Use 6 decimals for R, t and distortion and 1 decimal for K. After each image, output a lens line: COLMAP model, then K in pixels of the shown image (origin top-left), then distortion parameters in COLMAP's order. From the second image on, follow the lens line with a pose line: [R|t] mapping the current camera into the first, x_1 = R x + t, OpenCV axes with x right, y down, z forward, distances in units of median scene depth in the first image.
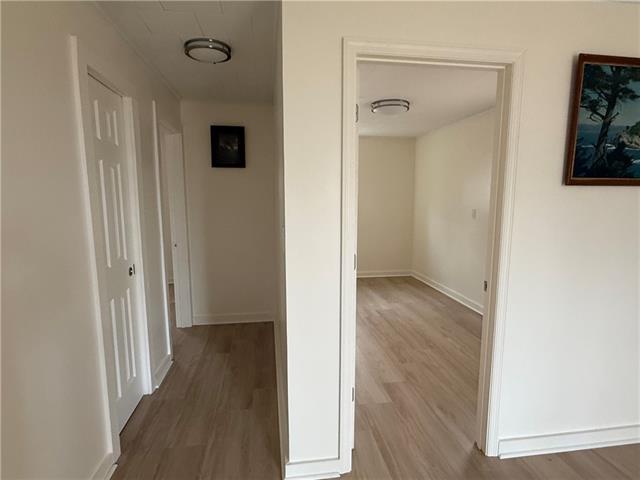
lens RADIAL K [[359.7, 0, 316.4], [0, 359.7, 239.9], [0, 0, 1]] dist [-0.036368, 0.001574]
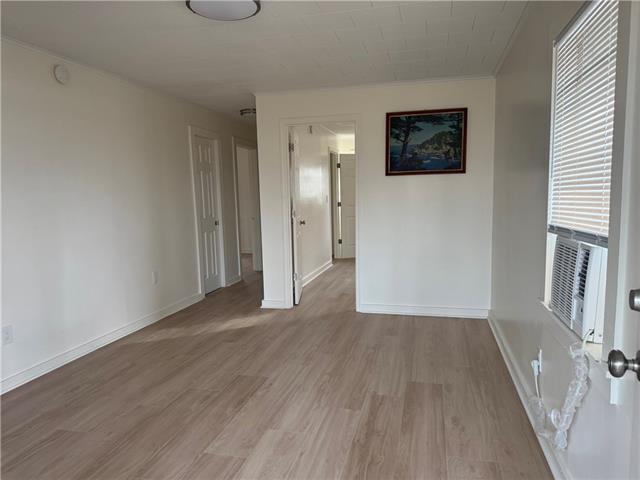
lens RADIAL K [[450.4, 0, 323.7], [0, 450.4, 246.6], [0, 0, 1]] dist [0.032881, -0.002938]
pose [[0.929542, 0.024422, -0.367905, 0.717298], [-0.027068, 0.999632, -0.002032, 0.147131], [0.367720, 0.011847, 0.929861, -0.844126]]
